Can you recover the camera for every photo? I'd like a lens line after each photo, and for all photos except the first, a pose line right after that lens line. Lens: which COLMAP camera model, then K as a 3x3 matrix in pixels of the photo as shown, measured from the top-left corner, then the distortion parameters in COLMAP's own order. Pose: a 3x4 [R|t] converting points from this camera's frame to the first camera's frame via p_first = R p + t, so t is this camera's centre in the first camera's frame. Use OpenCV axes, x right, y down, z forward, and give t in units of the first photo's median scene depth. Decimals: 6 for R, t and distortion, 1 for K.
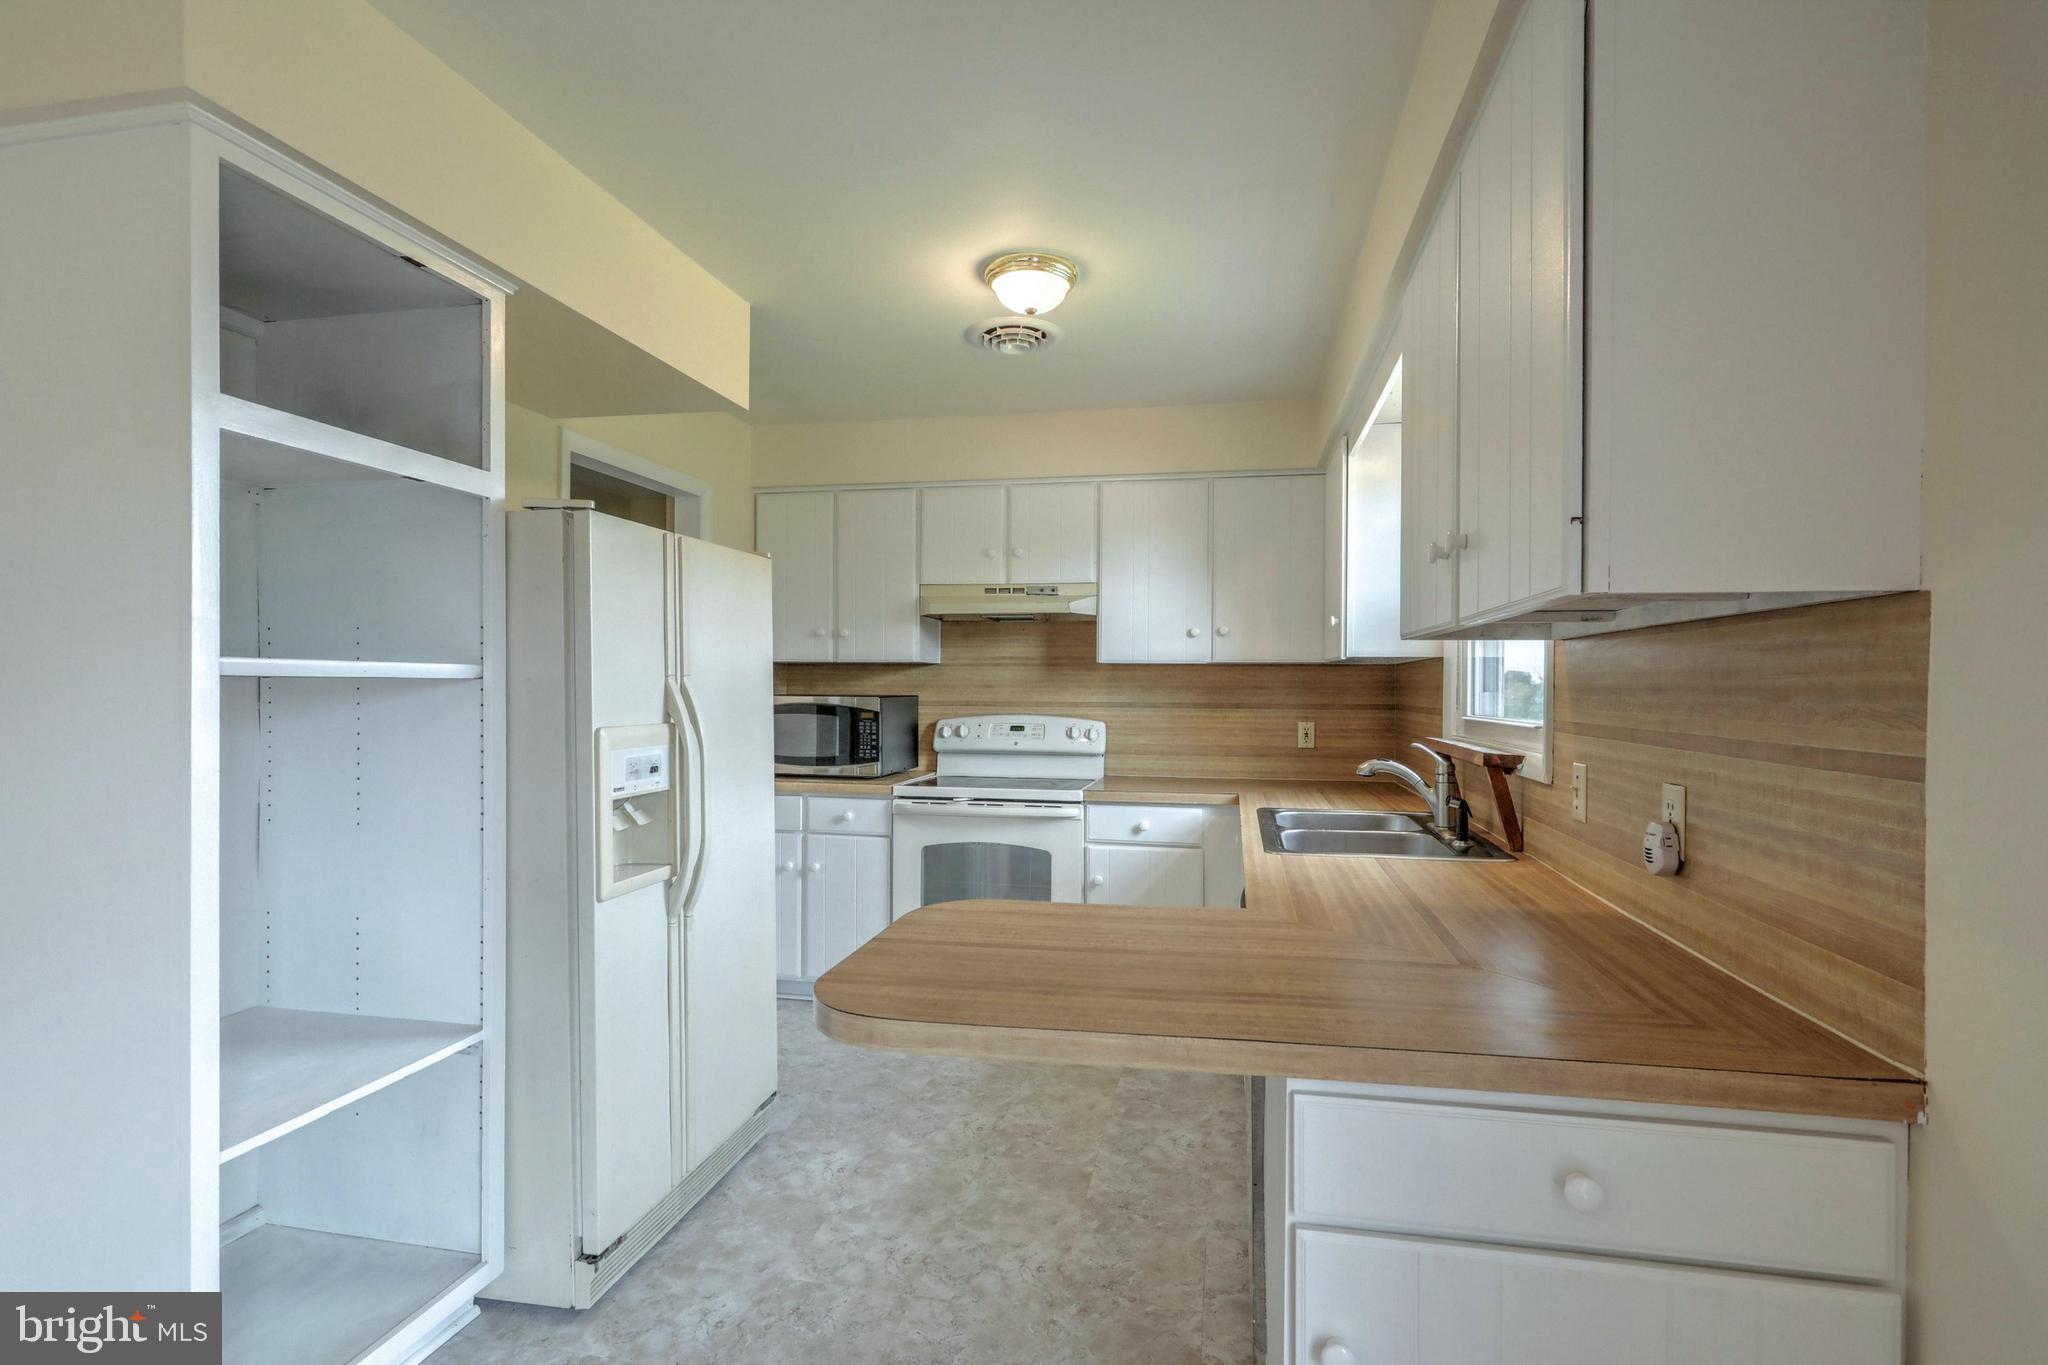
lens RADIAL K [[986.2, 0, 1024.0], [0, 986.2, 682.5], [0, 0, 1]] dist [0.000279, -0.000154]
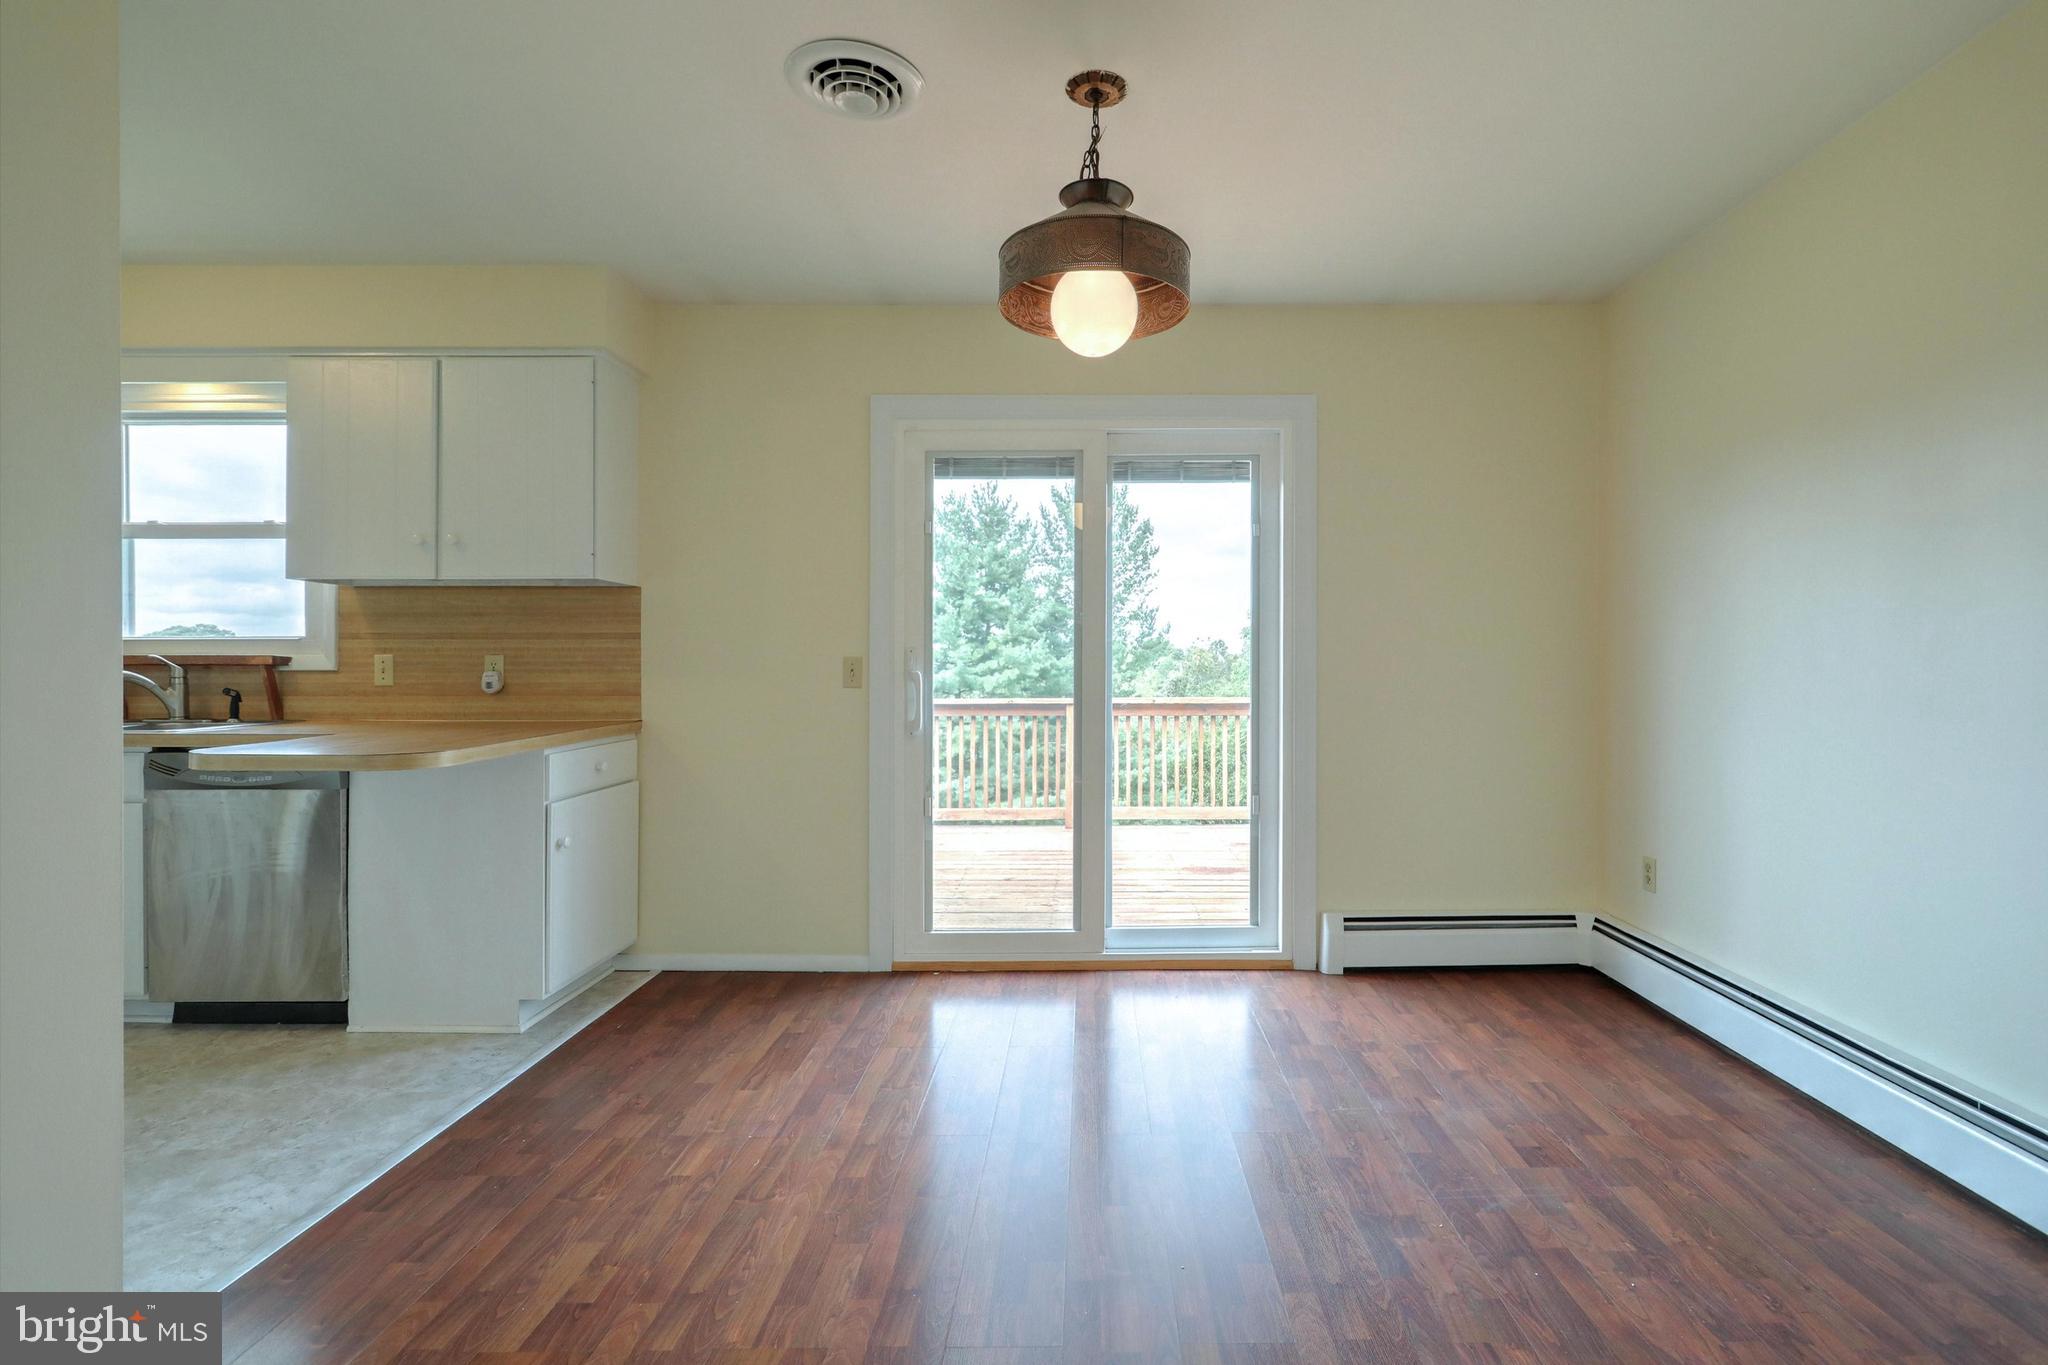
lens RADIAL K [[1002.8, 0, 1015.0], [0, 1002.8, 655.2], [0, 0, 1]] dist [-0.002049, -0.000197]
pose [[-0.130263, 0.002678, 0.991476, -1.262531], [-0.004176, 0.999986, -0.003249, 0.071515], [-0.991471, -0.004564, -0.130250, 0.047429]]
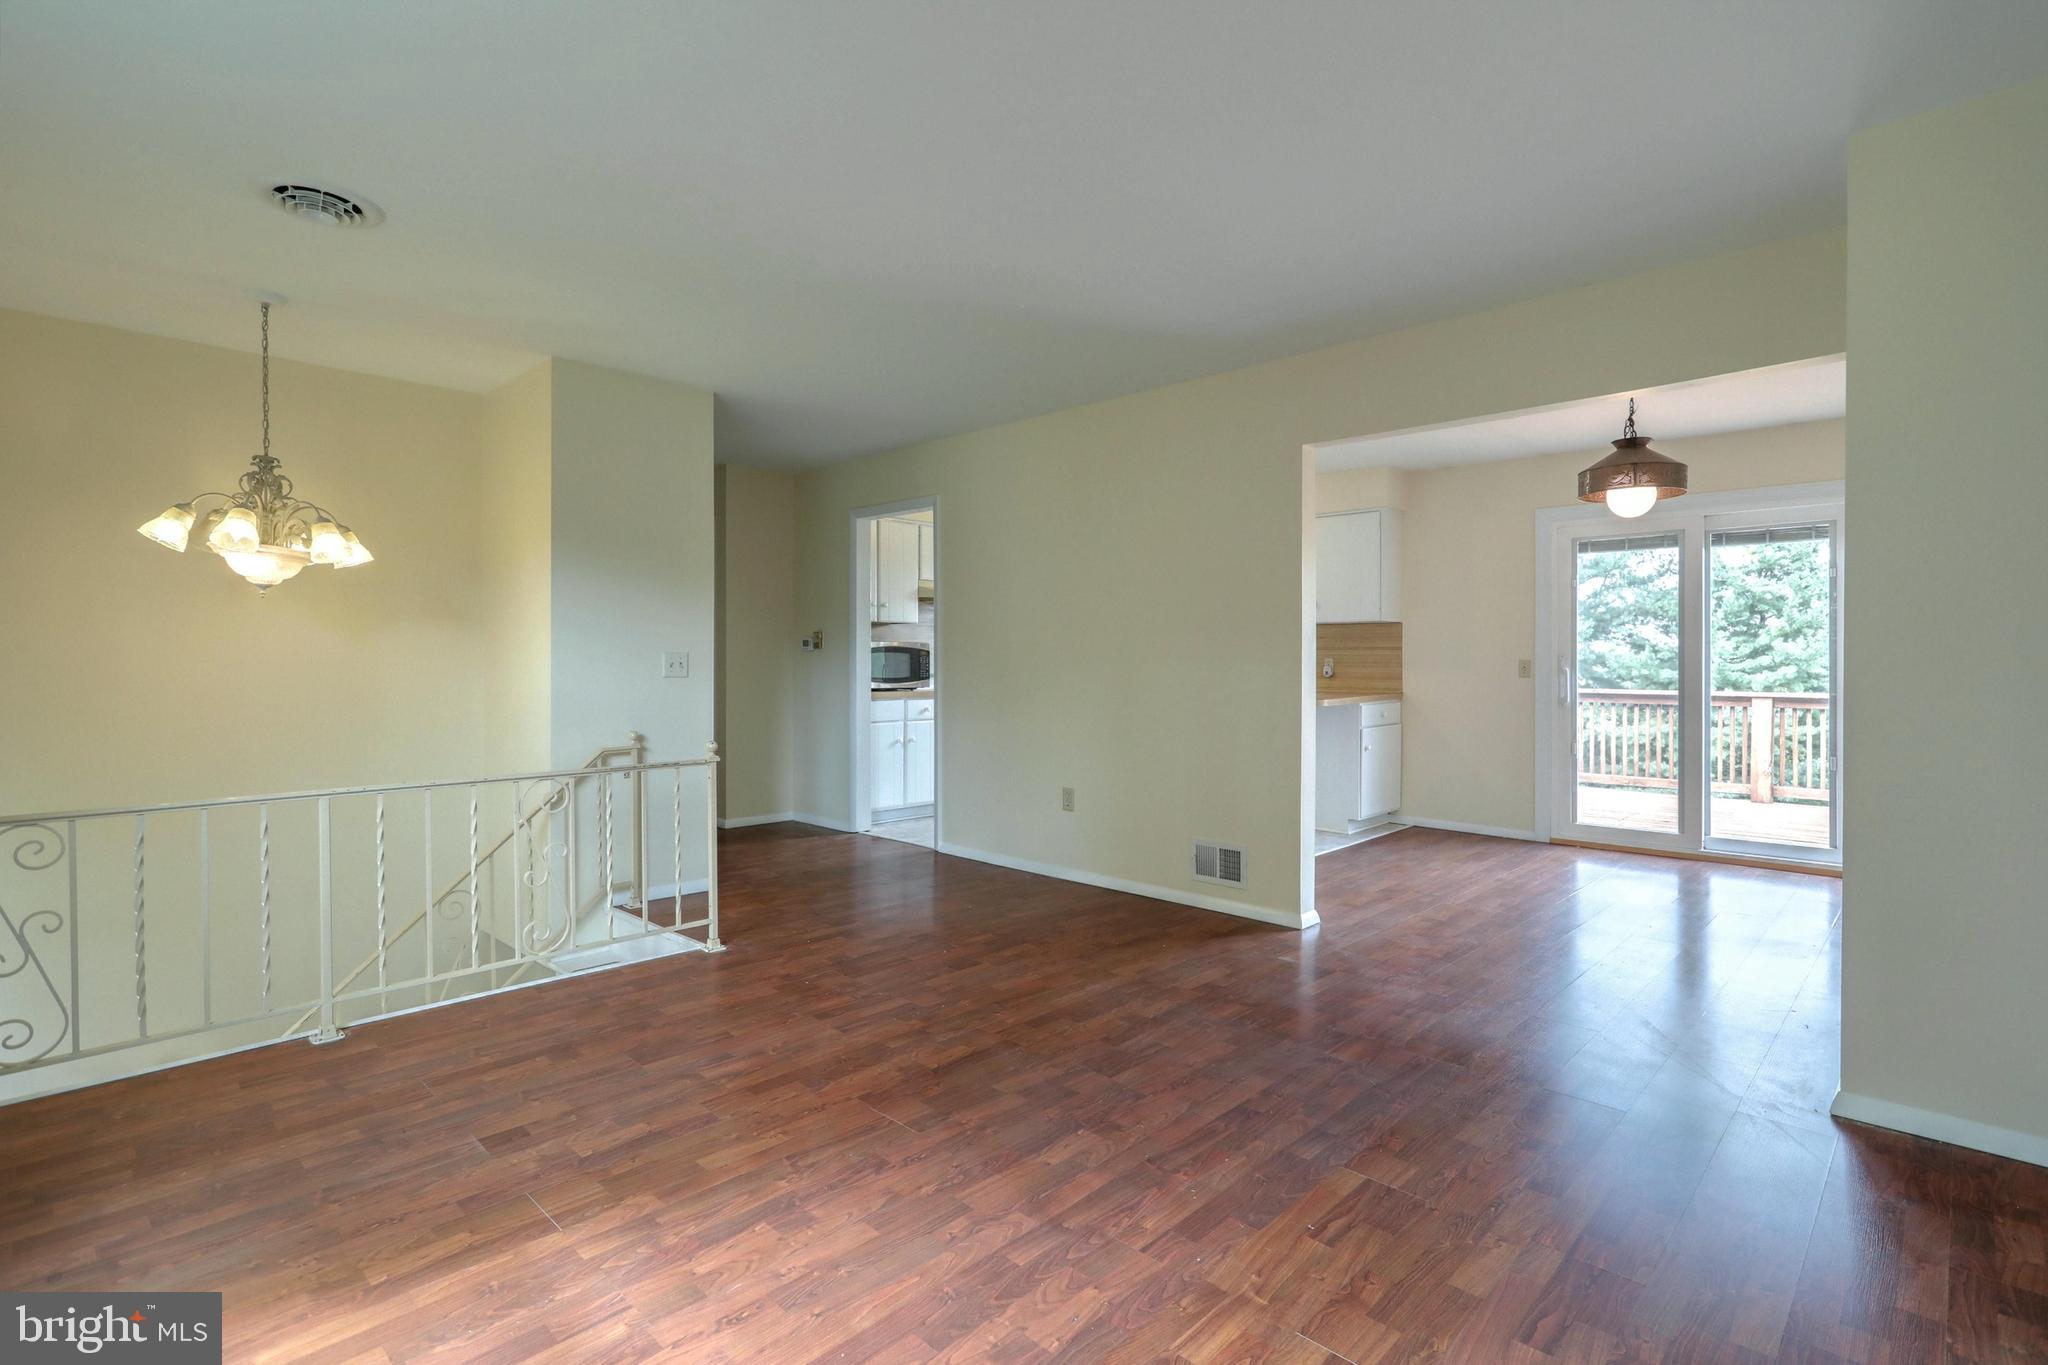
lens RADIAL K [[972.6, 0, 1036.3], [0, 972.6, 656.3], [0, 0, 1]] dist [-0.001590, -0.000489]
pose [[0.529876, -0.003765, 0.848067, -2.693698], [-0.003561, 0.999971, 0.006665, 0.046624], [-0.848068, -0.006552, 0.529847, -0.191356]]
